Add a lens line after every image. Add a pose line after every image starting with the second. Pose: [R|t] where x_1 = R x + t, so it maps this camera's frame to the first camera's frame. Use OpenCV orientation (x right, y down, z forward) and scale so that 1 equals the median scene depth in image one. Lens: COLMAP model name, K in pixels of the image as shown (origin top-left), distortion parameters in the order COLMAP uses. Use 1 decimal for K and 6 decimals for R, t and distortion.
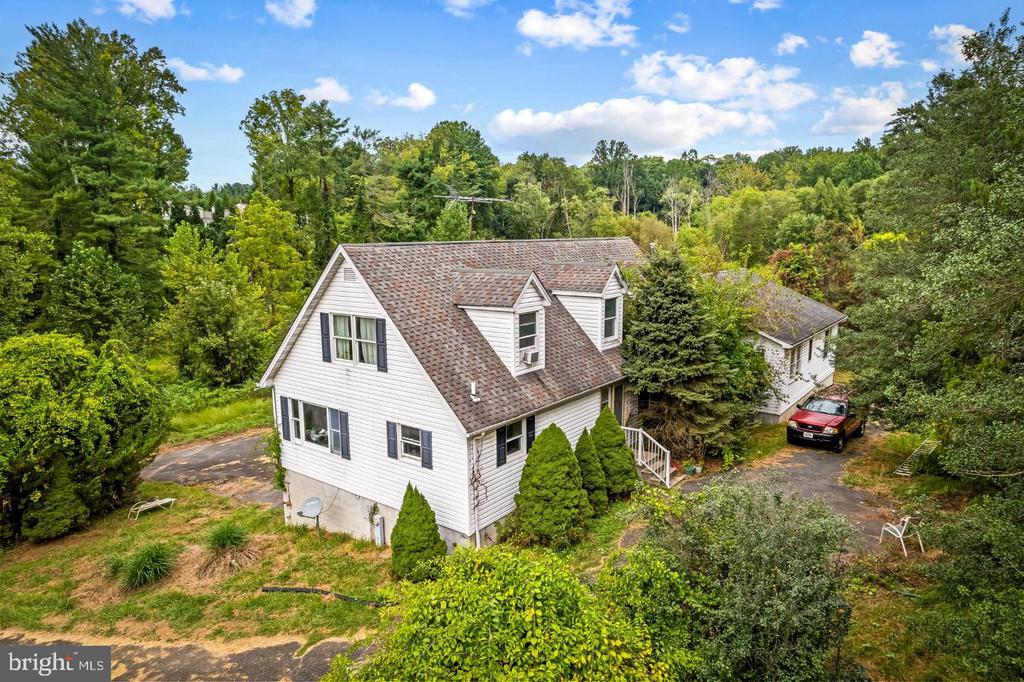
lens RADIAL K [[654.5, 0, 508.2], [0, 654.5, 341.0], [0, 0, 1]] dist [-0.077081, 0.064839]
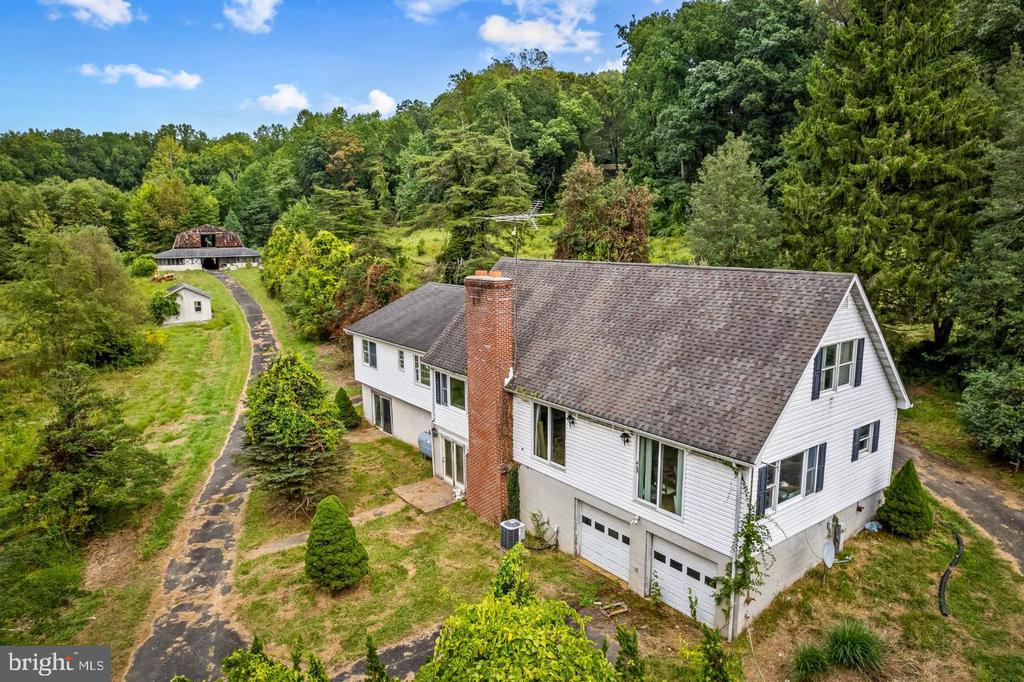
lens RADIAL K [[654.5, 0, 508.2], [0, 654.5, 341.0], [0, 0, 1]] dist [-0.077081, 0.064839]
pose [[0.270617, -0.148588, 0.951151, -1.264133], [0.162420, 0.980900, 0.107025, -0.220766], [-0.948887, 0.125523, 0.289582, 1.134265]]
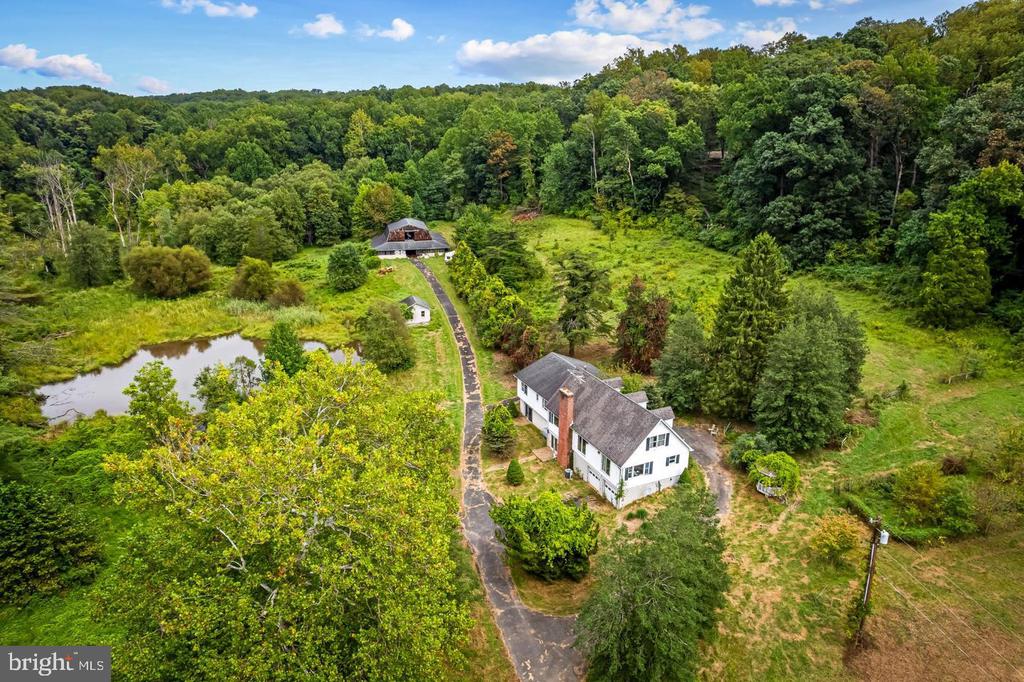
lens RADIAL K [[654.5, 0, 508.2], [0, 654.5, 341.0], [0, 0, 1]] dist [-0.077081, 0.064839]
pose [[0.468664, -0.267250, 0.841981, -3.346905], [0.141729, 0.963540, 0.226944, -1.403231], [-0.871933, 0.012973, 0.489454, -0.049035]]
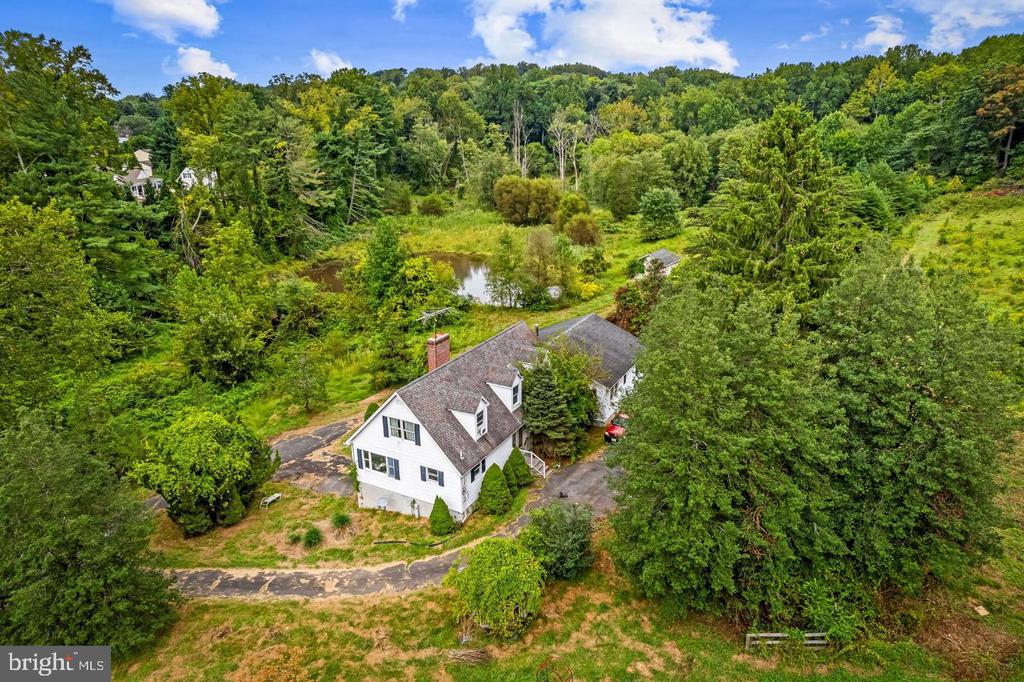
lens RADIAL K [[654.5, 0, 508.2], [0, 654.5, 341.0], [0, 0, 1]] dist [-0.077081, 0.064839]
pose [[0.986421, -0.050798, 0.156182, -0.201013], [0.025867, 0.987149, 0.157697, -0.601510], [-0.162185, -0.151516, 0.975058, -1.090650]]
